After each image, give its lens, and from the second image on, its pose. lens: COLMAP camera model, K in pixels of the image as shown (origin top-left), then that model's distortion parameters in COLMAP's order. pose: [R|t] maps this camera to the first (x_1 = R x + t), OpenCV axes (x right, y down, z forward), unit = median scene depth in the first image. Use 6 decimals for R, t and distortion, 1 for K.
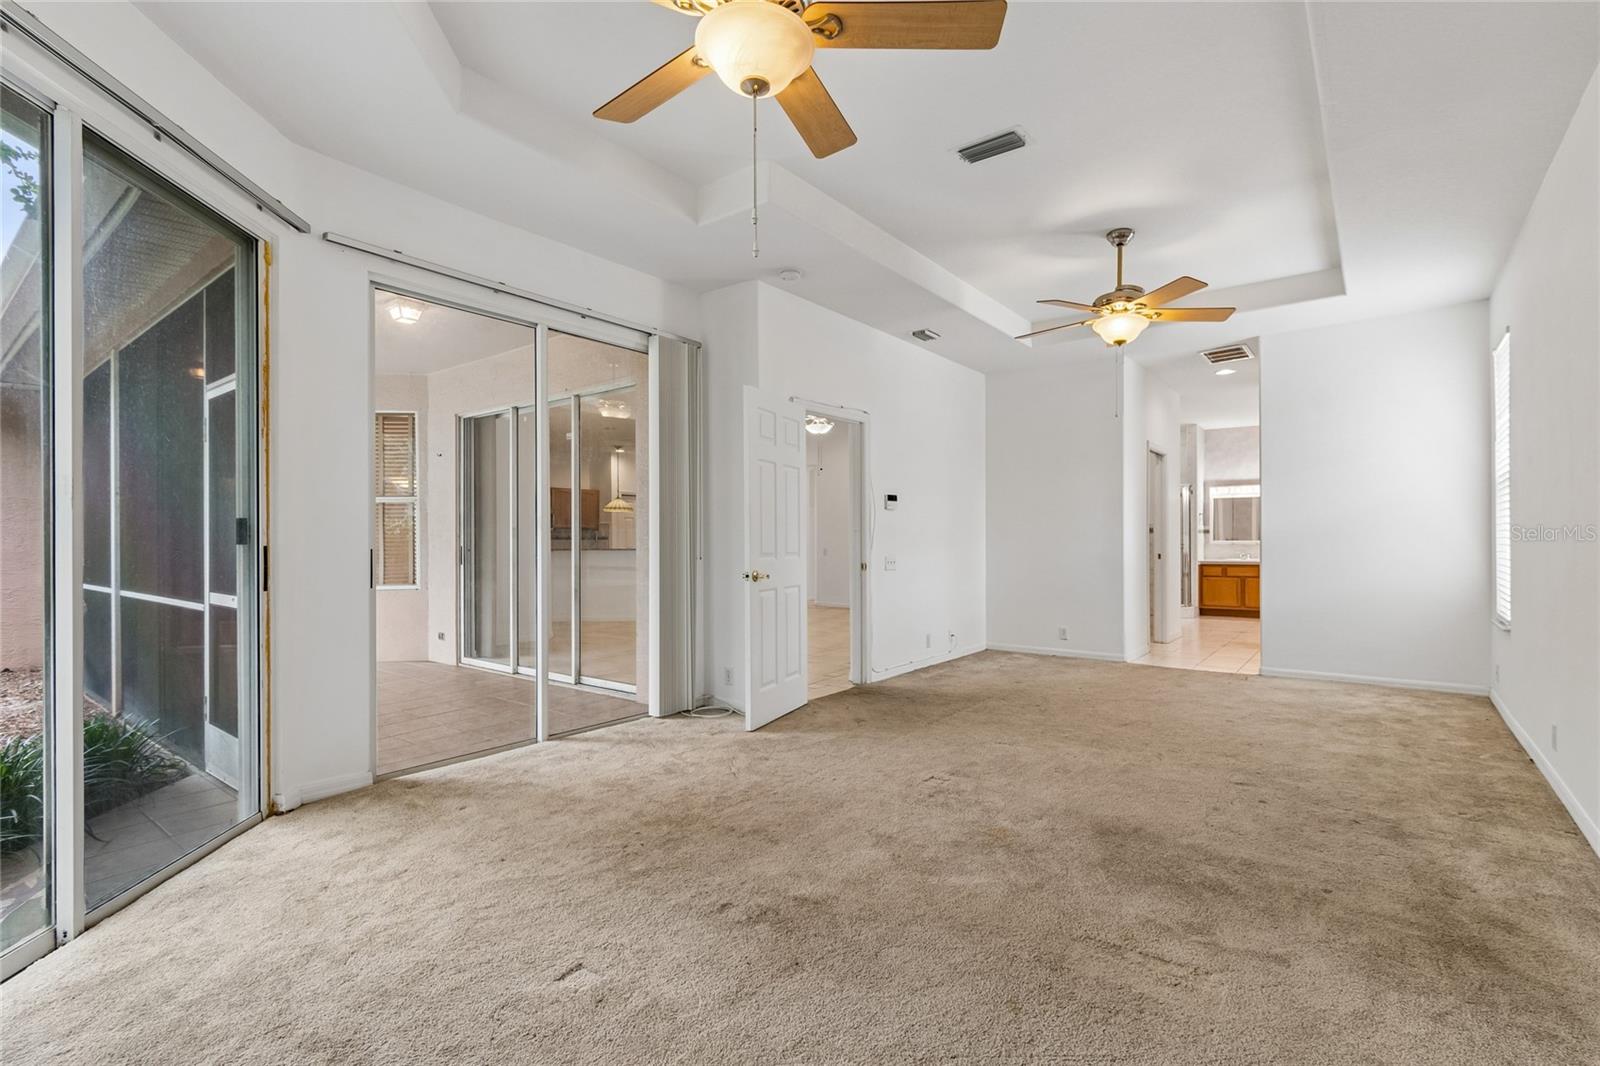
lens RADIAL K [[721.1, 0, 814.1], [0, 721.1, 534.6], [0, 0, 1]] dist [-0.000729, -0.000177]
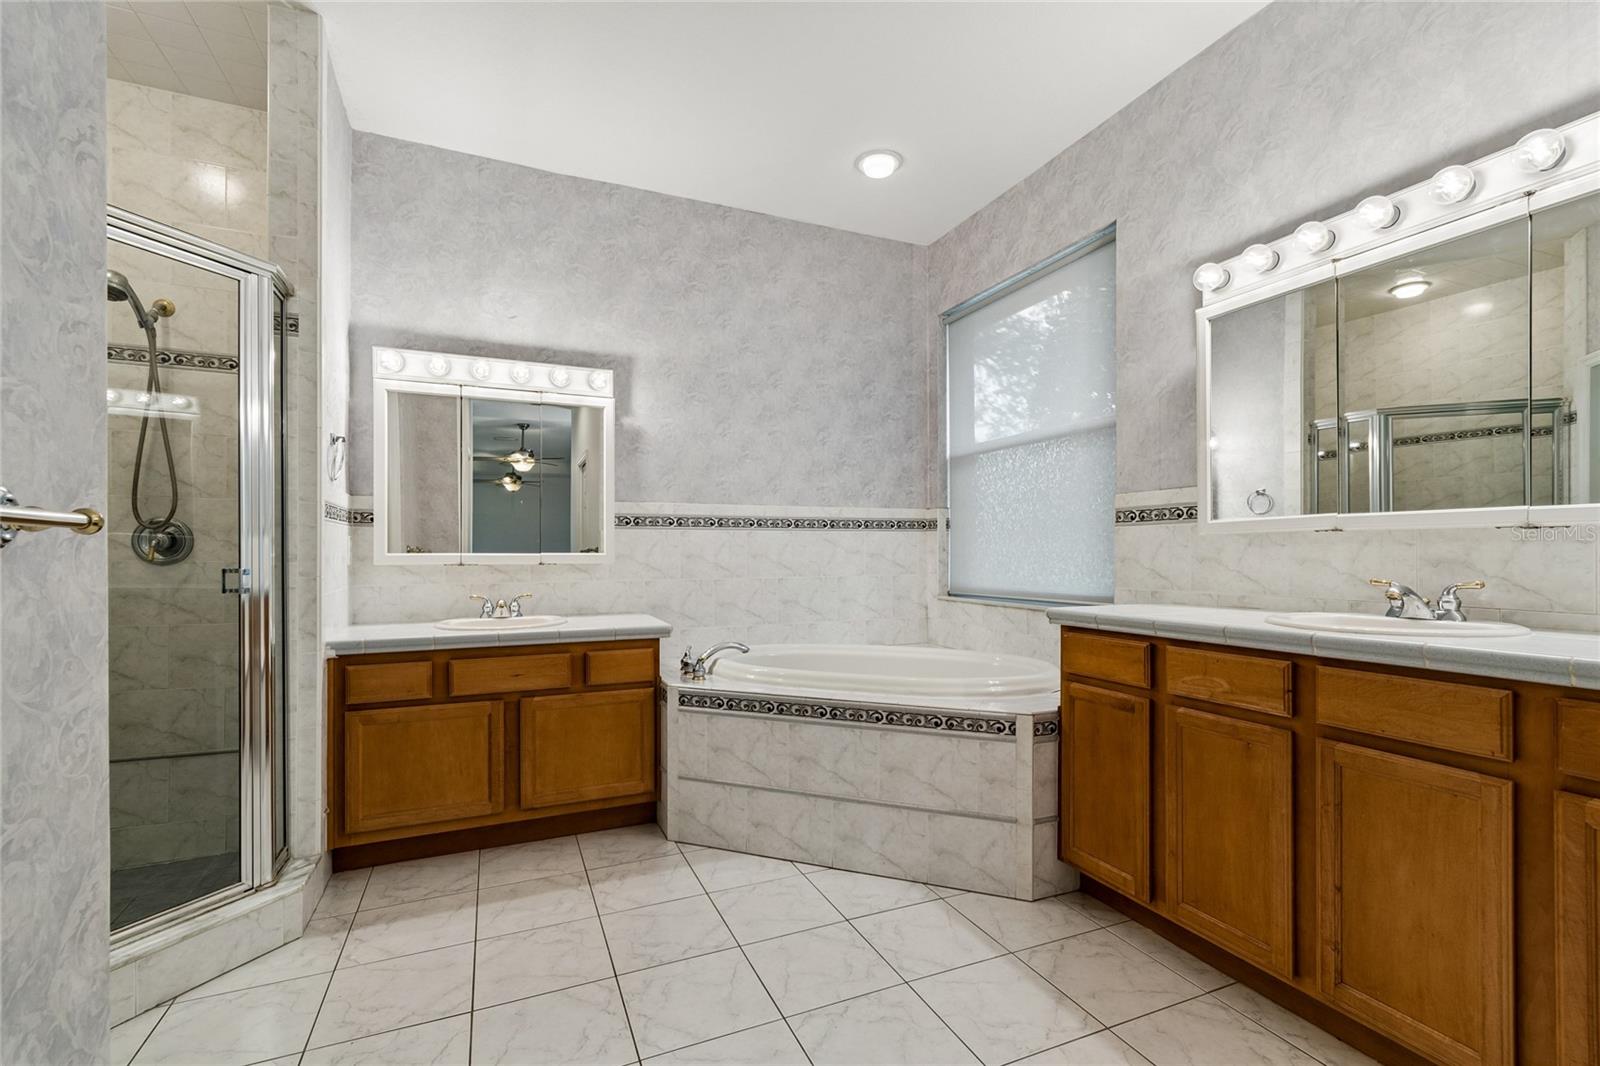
lens RADIAL K [[721.1, 0, 809.2], [0, 721.1, 545.1], [0, 0, 1]] dist [-0.000729, -0.000177]
pose [[0.479300, 0.002937, 0.877646, 0.407414], [0.006002, 0.999960, -0.006624, 0.008289], [-0.877631, 0.008443, 0.479263, 0.758794]]
